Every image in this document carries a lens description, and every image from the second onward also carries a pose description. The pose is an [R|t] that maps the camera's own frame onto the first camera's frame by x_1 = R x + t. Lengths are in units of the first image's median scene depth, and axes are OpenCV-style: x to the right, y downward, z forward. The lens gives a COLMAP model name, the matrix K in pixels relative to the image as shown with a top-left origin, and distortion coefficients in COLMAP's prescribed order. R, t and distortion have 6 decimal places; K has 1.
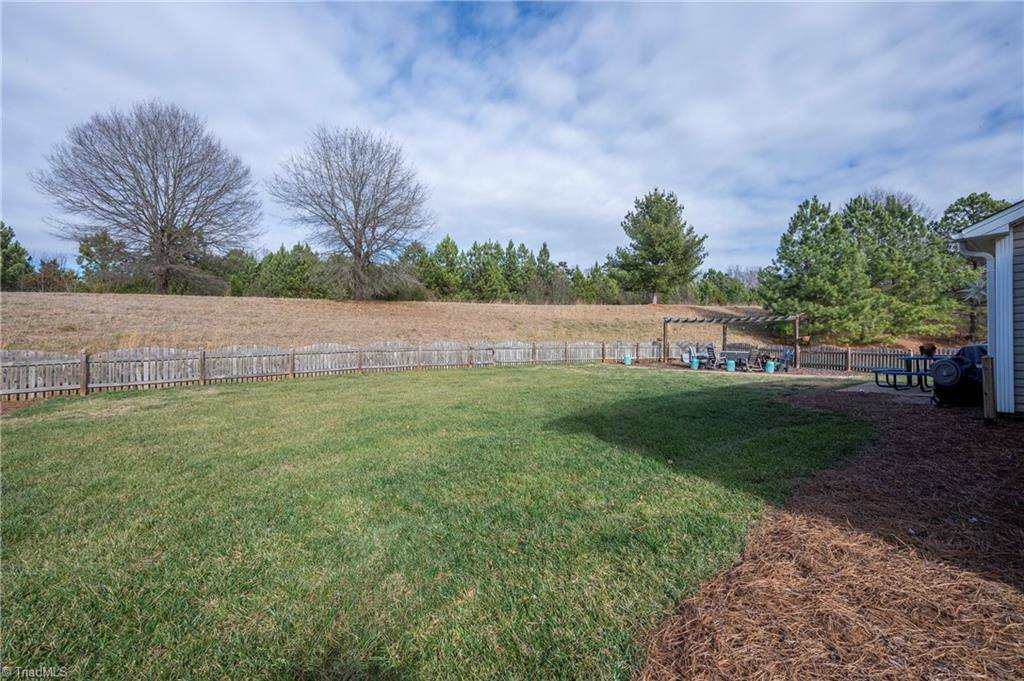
lens RADIAL K [[399.3, 0, 508.1], [0, 399.3, 336.0], [0, 0, 1]] dist [0.002956, 0.000218]
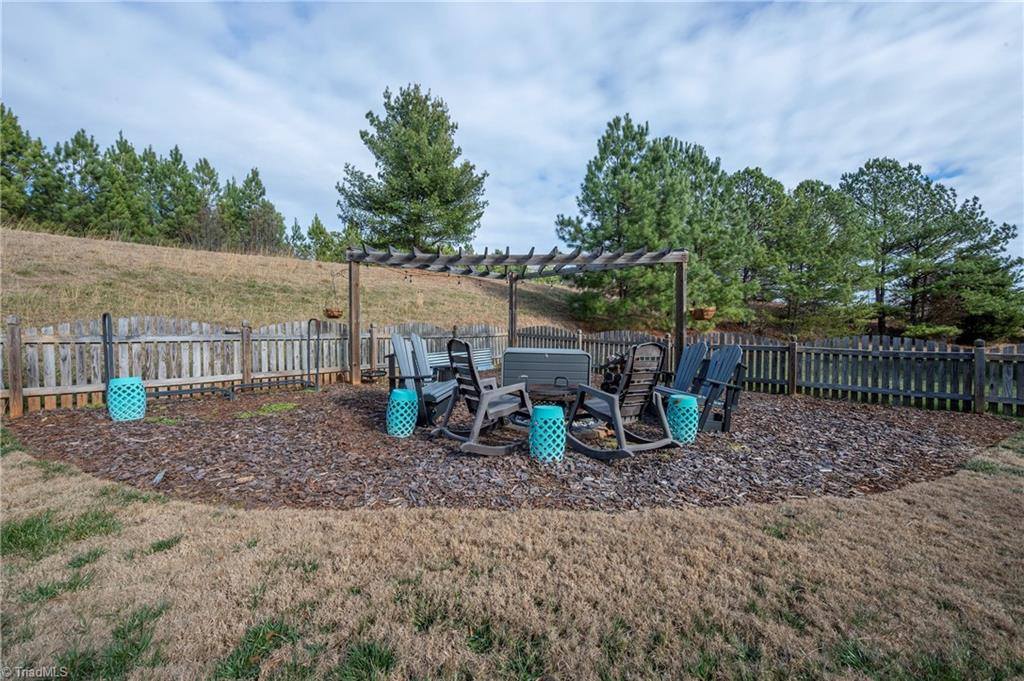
lens RADIAL K [[399.3, 0, 513.0], [0, 399.3, 351.0], [0, 0, 1]] dist [0.002956, 0.000218]
pose [[0.873753, -0.024954, 0.485729, 0.198603], [-0.006957, 0.997940, 0.063783, 0.009733], [-0.486320, -0.059110, 0.871779, 0.372119]]
